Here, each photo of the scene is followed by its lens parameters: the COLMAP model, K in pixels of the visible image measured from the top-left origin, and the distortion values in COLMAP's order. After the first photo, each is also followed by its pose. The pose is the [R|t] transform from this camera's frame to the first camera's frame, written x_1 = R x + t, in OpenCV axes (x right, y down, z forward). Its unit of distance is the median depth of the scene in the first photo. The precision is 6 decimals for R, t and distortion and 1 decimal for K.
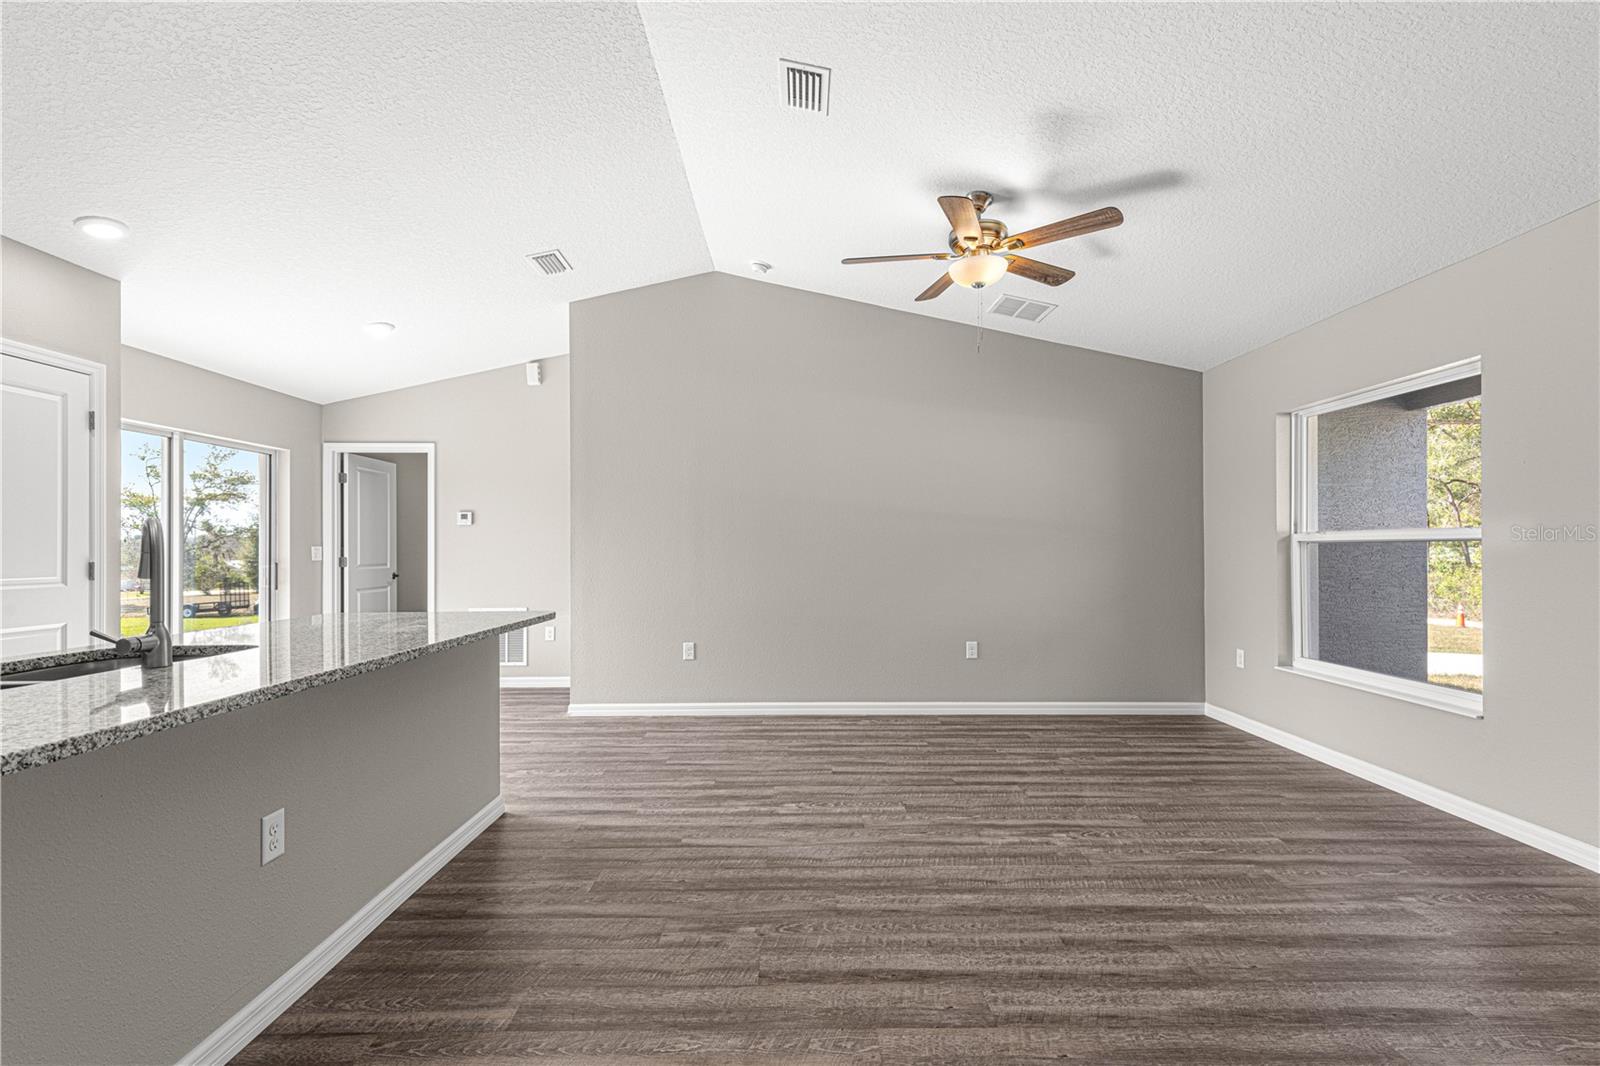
lens RADIAL K [[718.4, 0, 801.1], [0, 718.4, 544.8], [0, 0, 1]] dist [0.008592, -0.001175]
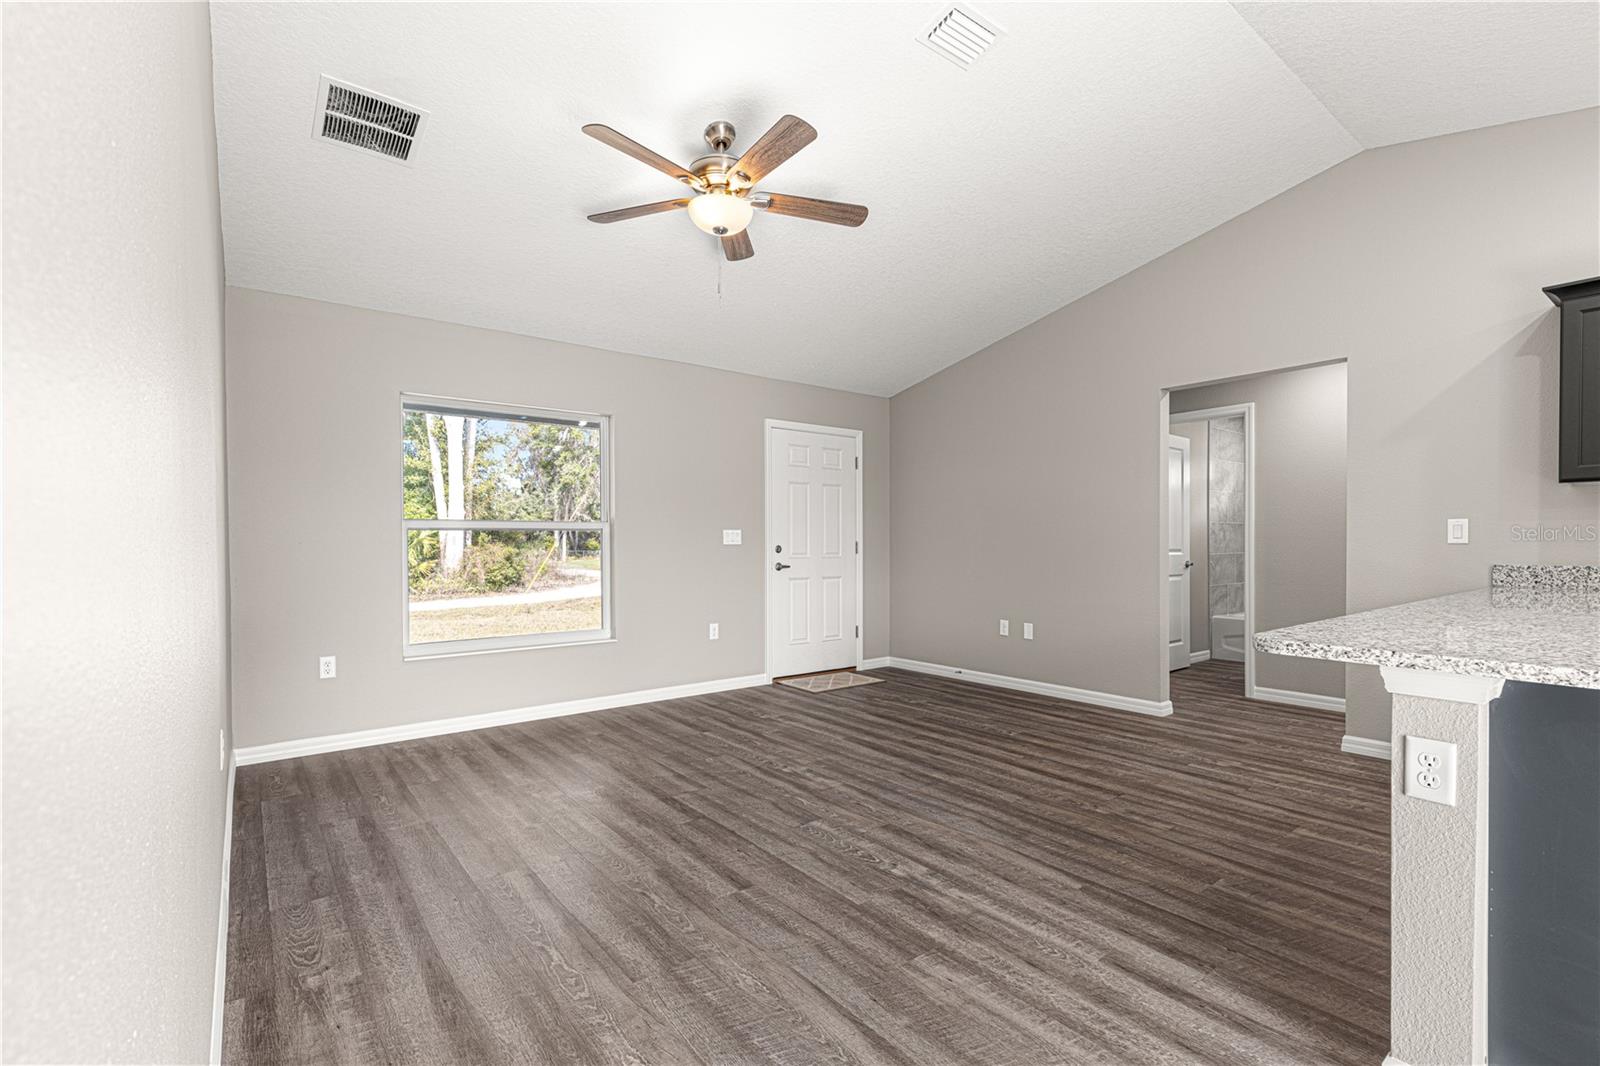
lens RADIAL K [[718.4, 0, 801.1], [0, 718.4, 544.8], [0, 0, 1]] dist [0.008592, -0.001175]
pose [[-0.608025, 0.003060, 0.793912, -0.527683], [0.001097, 0.999995, -0.003014, 0.028502], [-0.793917, -0.000962, -0.608025, 1.491019]]
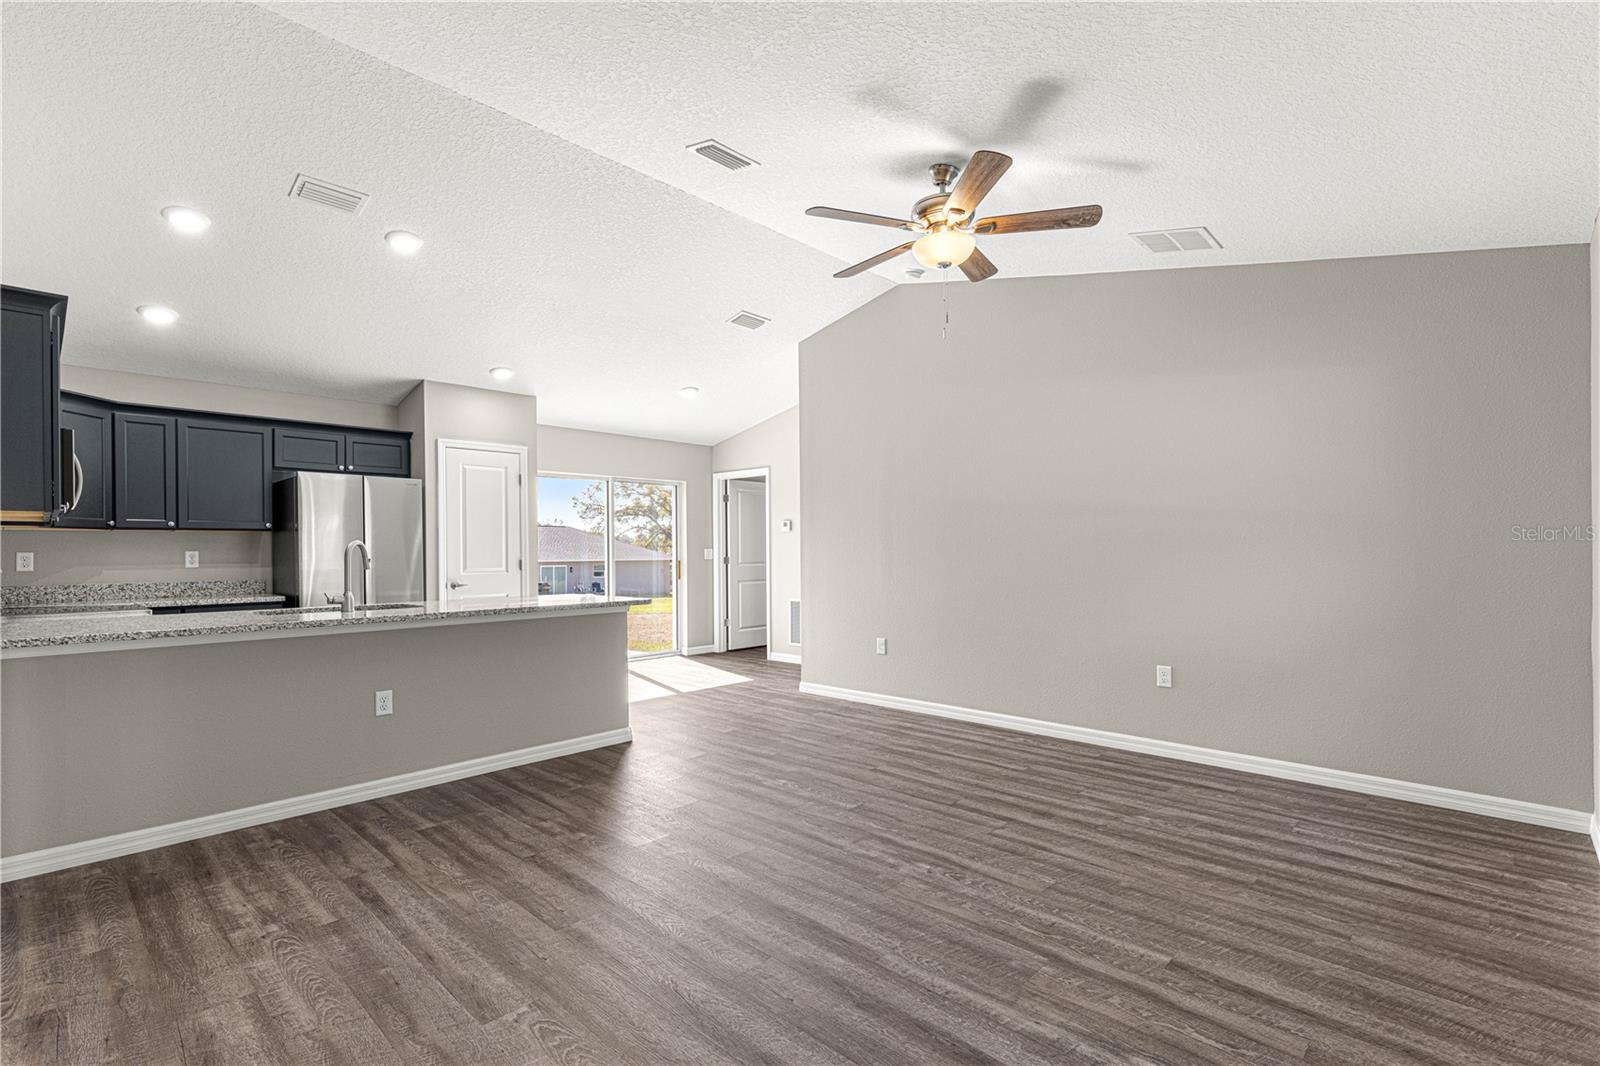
lens RADIAL K [[735.7, 0, 798.3], [0, 735.7, 549.8], [0, 0, 1]] dist [0.008268, -0.000635]
pose [[0.716063, -0.003695, -0.698026, 0.785592], [0.010080, 0.999936, 0.005048, -0.003582], [0.697963, -0.010651, 0.716055, 0.195732]]
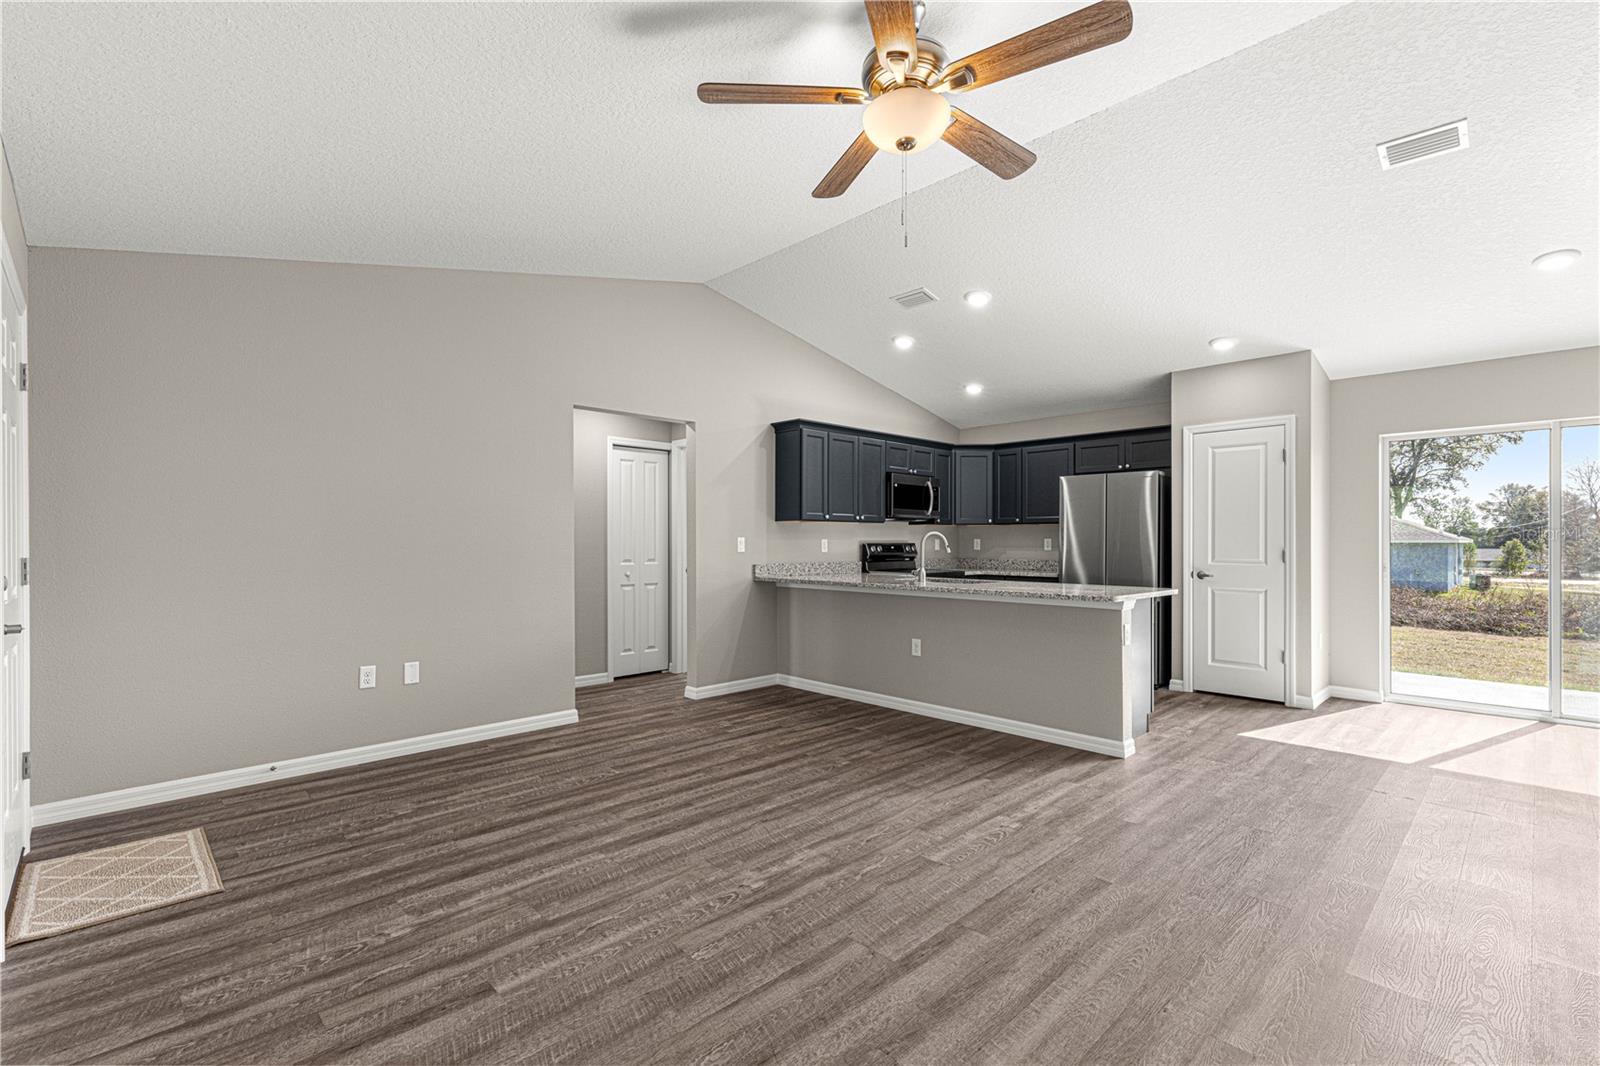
lens RADIAL K [[714.9, 0, 800.2], [0, 714.9, 536.7], [0, 0, 1]] dist [0.009159, -0.000852]
pose [[-0.723219, -0.002095, -0.690616, 0.789230], [0.005487, 0.999946, -0.008779, 0.002998], [0.690597, -0.010139, -0.723169, 1.437650]]
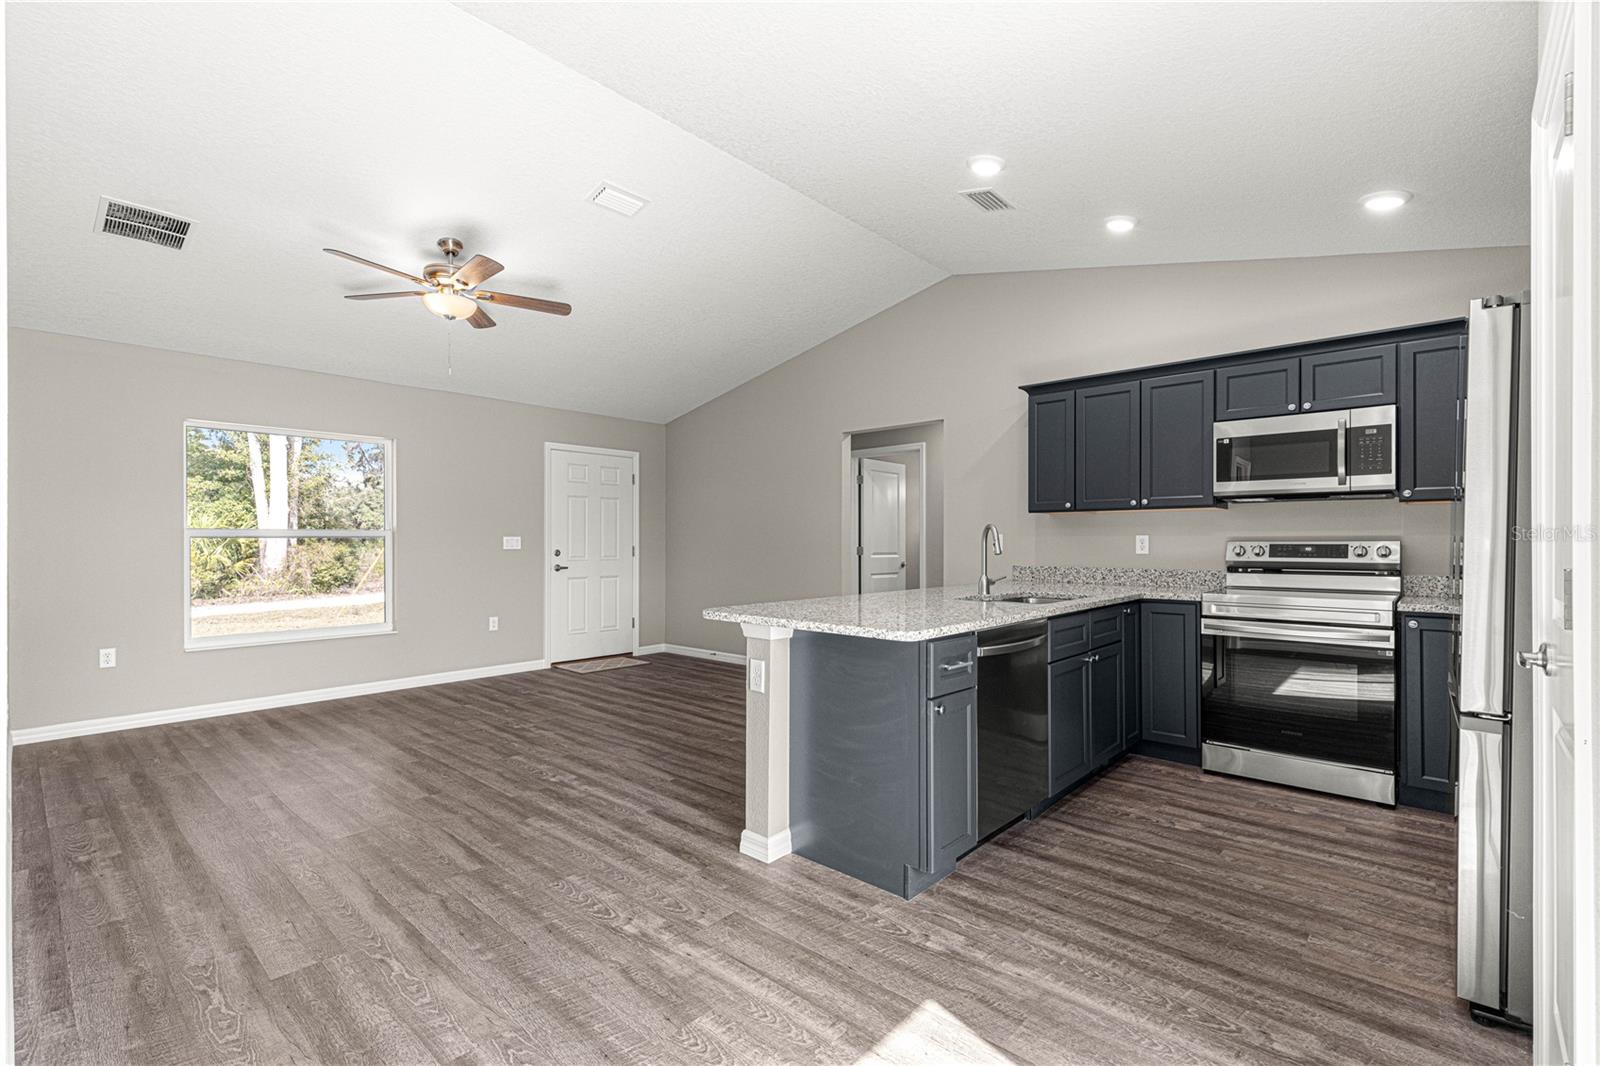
lens RADIAL K [[714.9, 0, 800.2], [0, 714.9, 536.7], [0, 0, 1]] dist [0.009159, -0.000852]
pose [[-0.735647, 0.007702, 0.677321, -0.988660], [-0.000517, 0.999929, -0.011932, 0.011959], [-0.677365, -0.009128, -0.735591, 1.504527]]
